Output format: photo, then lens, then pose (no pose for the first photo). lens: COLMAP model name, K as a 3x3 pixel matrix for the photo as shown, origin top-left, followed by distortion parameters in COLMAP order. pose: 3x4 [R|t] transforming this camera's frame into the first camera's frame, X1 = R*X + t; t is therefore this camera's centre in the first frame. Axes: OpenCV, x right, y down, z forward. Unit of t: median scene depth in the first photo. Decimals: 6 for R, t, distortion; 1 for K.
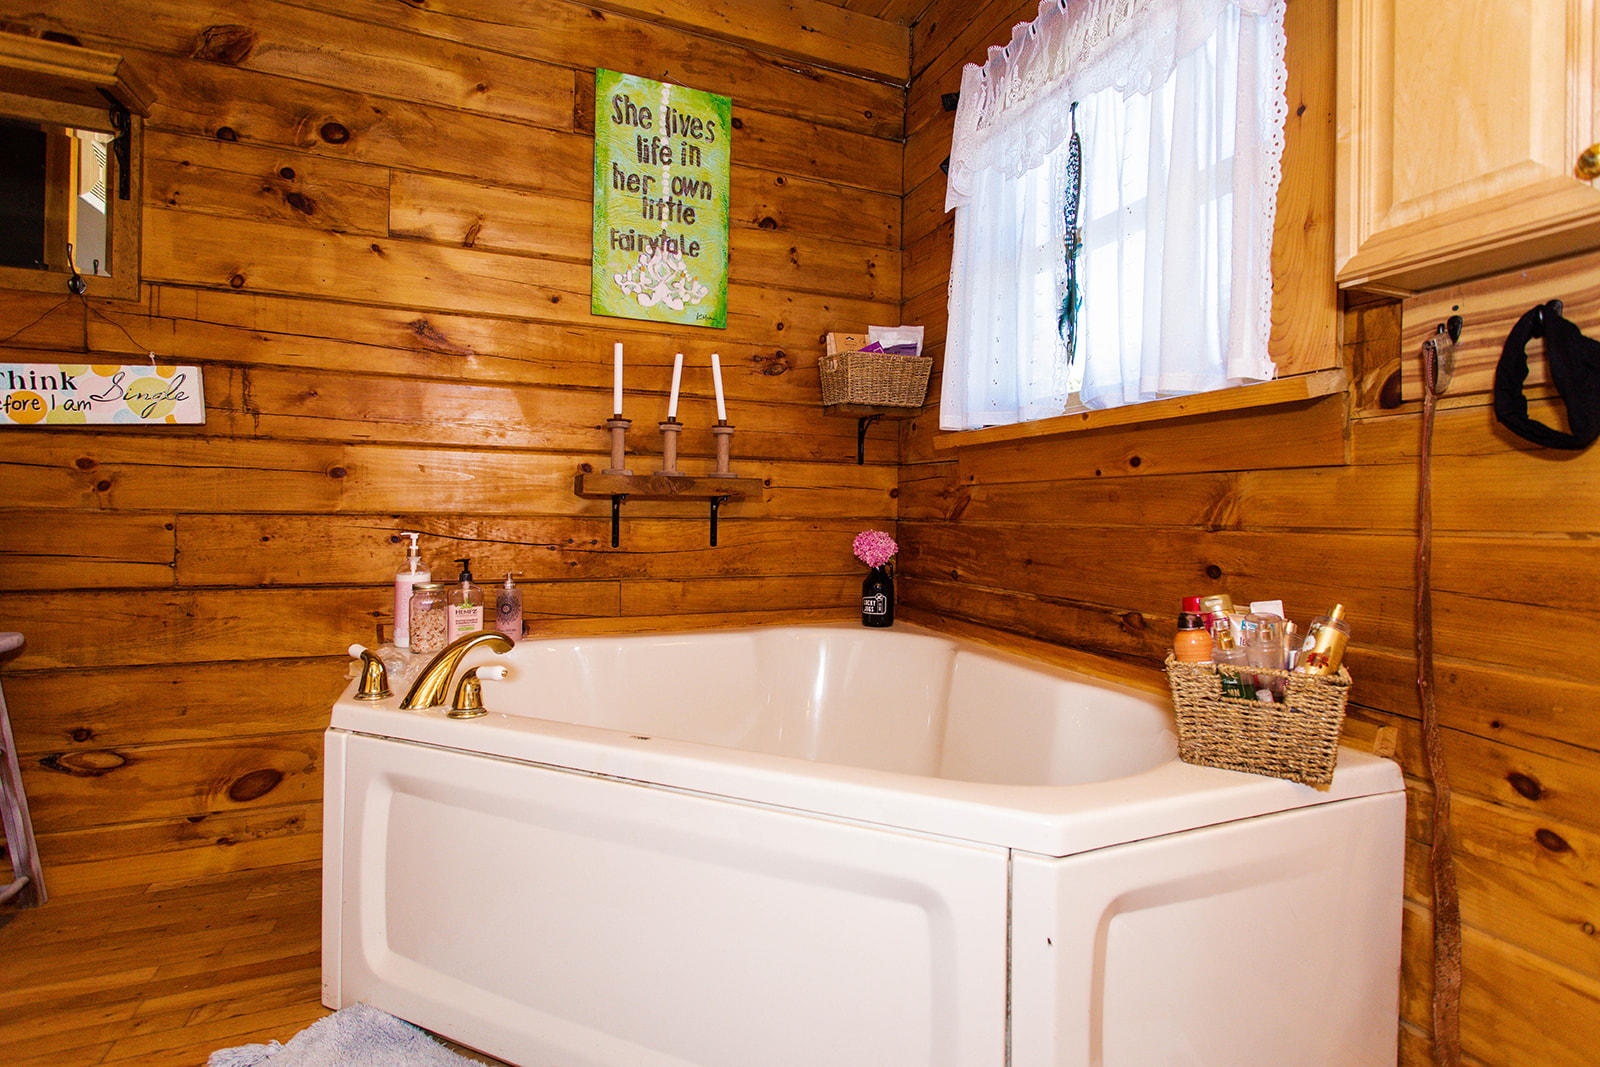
lens RADIAL K [[776.5, 0, 775.3], [0, 776.5, 507.0], [0, 0, 1]] dist [0.002378, 0.002714]
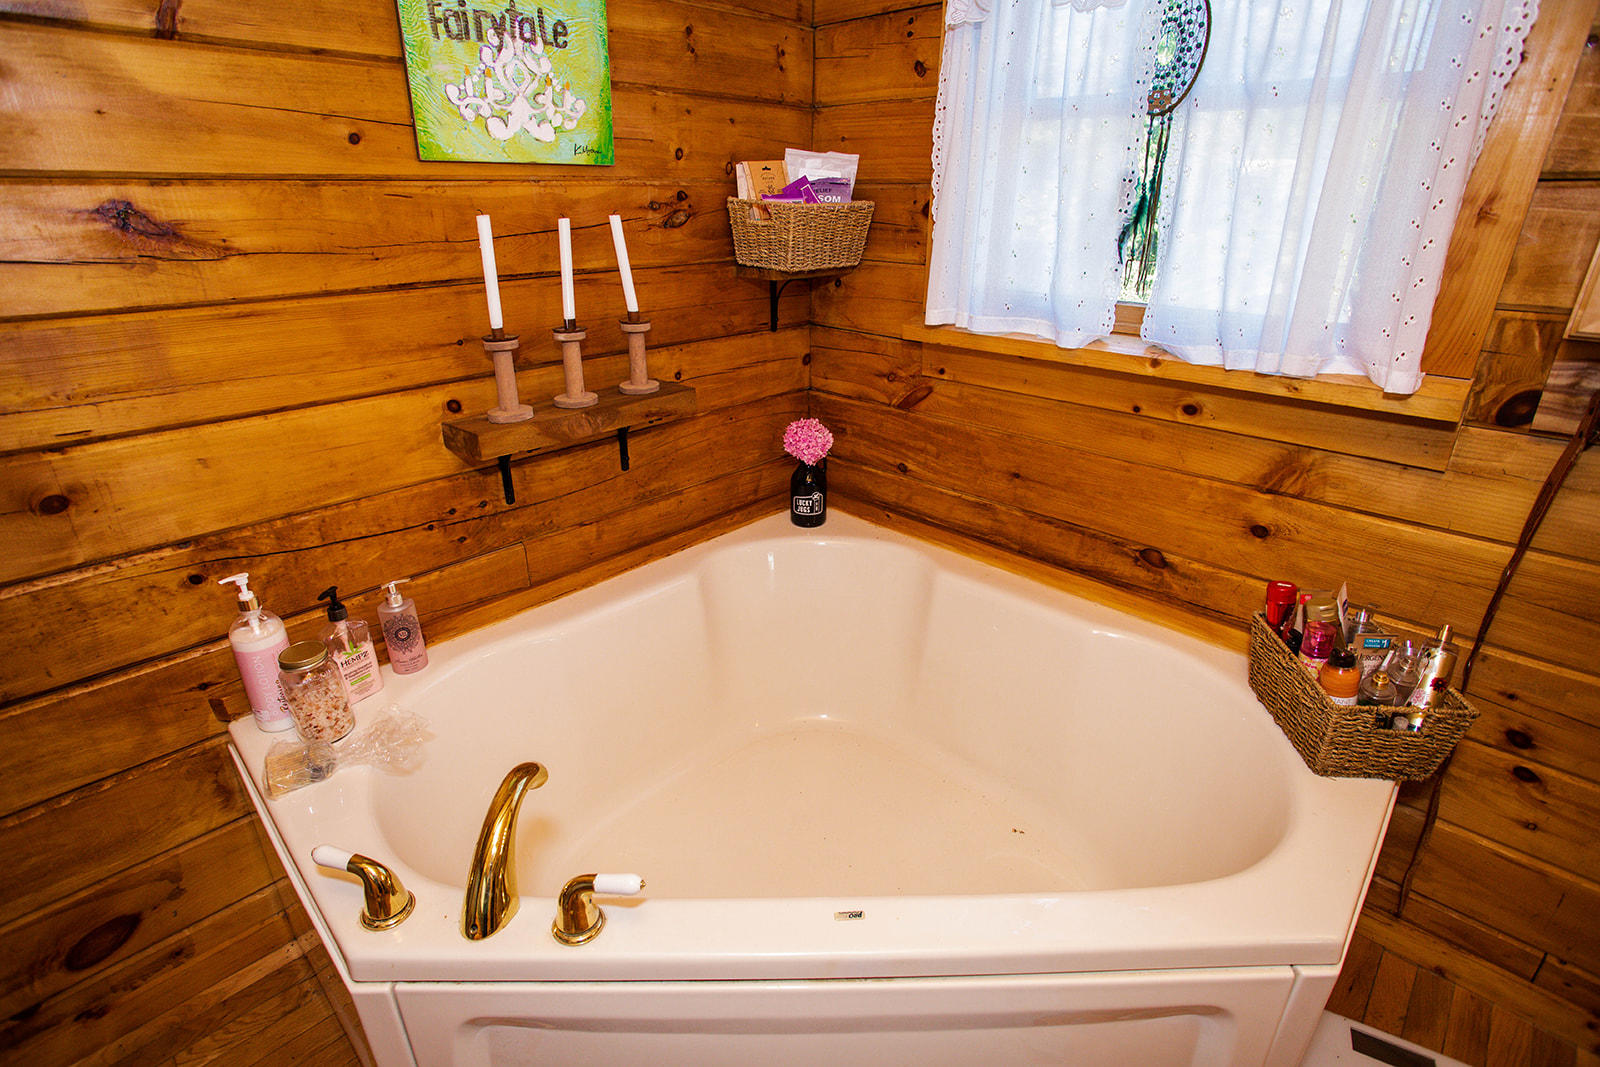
lens RADIAL K [[793.2, 0, 798.3], [0, 793.2, 546.2], [0, 0, 1]] dist [-0.059228, 0.017513]
pose [[0.908762, -0.182578, 0.375257, -0.260275], [0.014344, 0.912351, 0.409158, -0.224421], [-0.417069, -0.366444, 0.831728, 0.266979]]
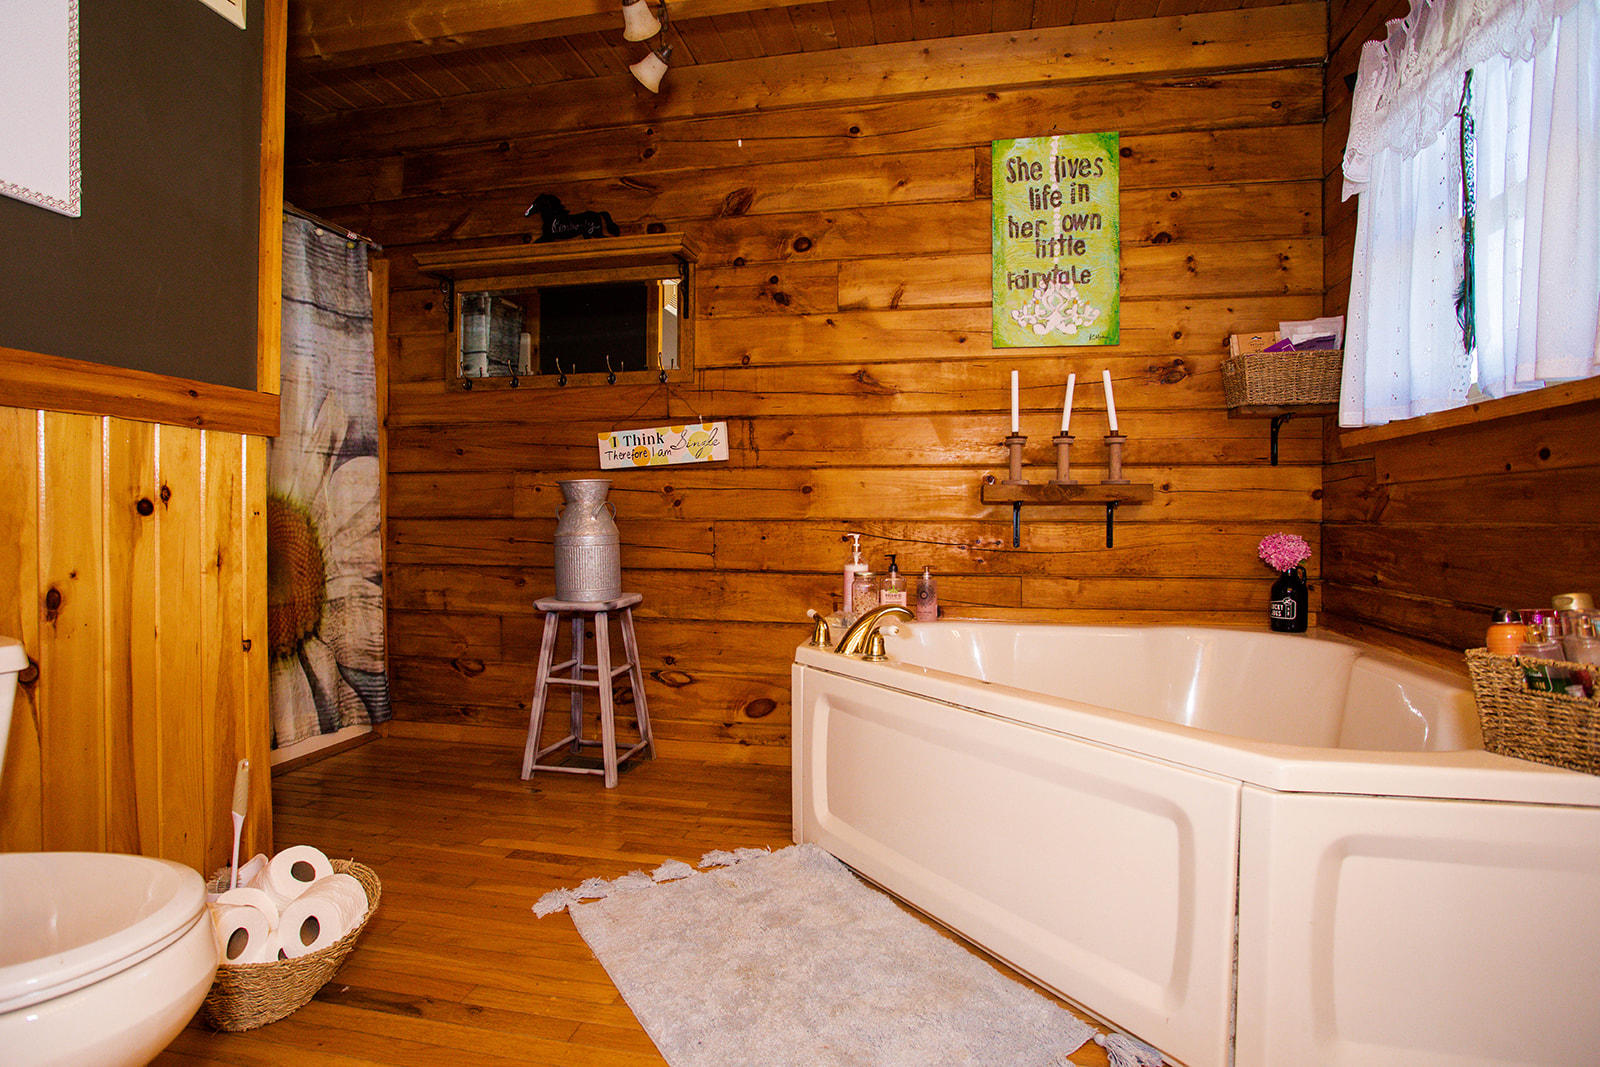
lens RADIAL K [[793.2, 0, 776.9], [0, 793.2, 528.1], [0, 0, 1]] dist [-0.059228, 0.017513]
pose [[0.831754, -0.003310, -0.555135, 0.157149], [0.011385, 0.999874, 0.011095, 0.006562], [0.555028, -0.015548, 0.831687, -0.179729]]
